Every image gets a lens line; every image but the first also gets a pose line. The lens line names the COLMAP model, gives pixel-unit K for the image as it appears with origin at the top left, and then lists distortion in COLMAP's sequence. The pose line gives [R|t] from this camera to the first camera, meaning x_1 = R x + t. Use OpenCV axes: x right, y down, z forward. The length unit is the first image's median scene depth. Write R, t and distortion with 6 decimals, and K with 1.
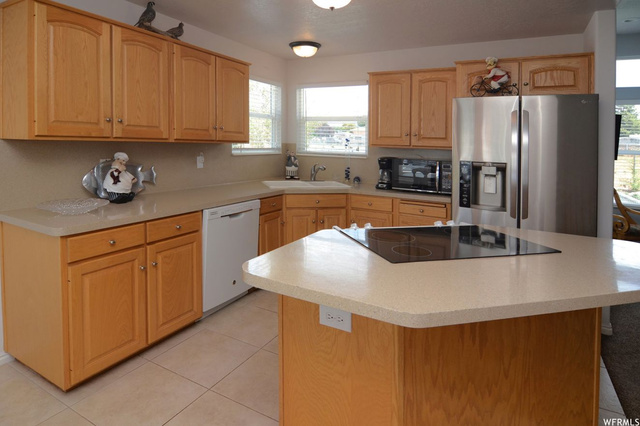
lens RADIAL K [[332.1, 0, 317.3], [0, 332.1, 153.2], [0, 0, 1]] dist [0.001581, 0.000216]
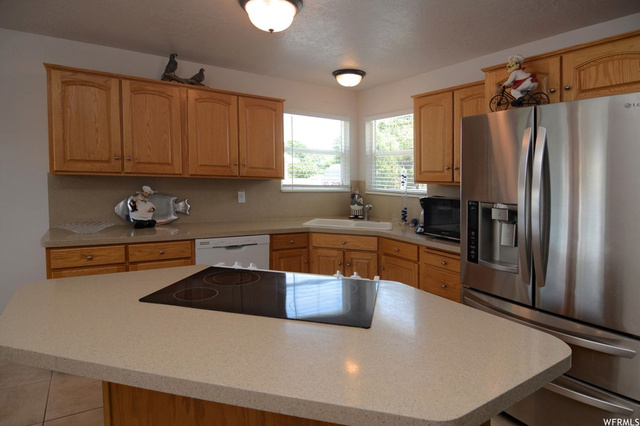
lens RADIAL K [[343.5, 0, 323.8], [0, 343.5, 194.9], [0, 0, 1]] dist [0.000015, -0.000368]
pose [[0.901322, 0.016982, -0.432817, 0.374211], [-0.015433, 0.999856, 0.007092, 0.008412], [0.432875, 0.000288, 0.901454, 0.124550]]
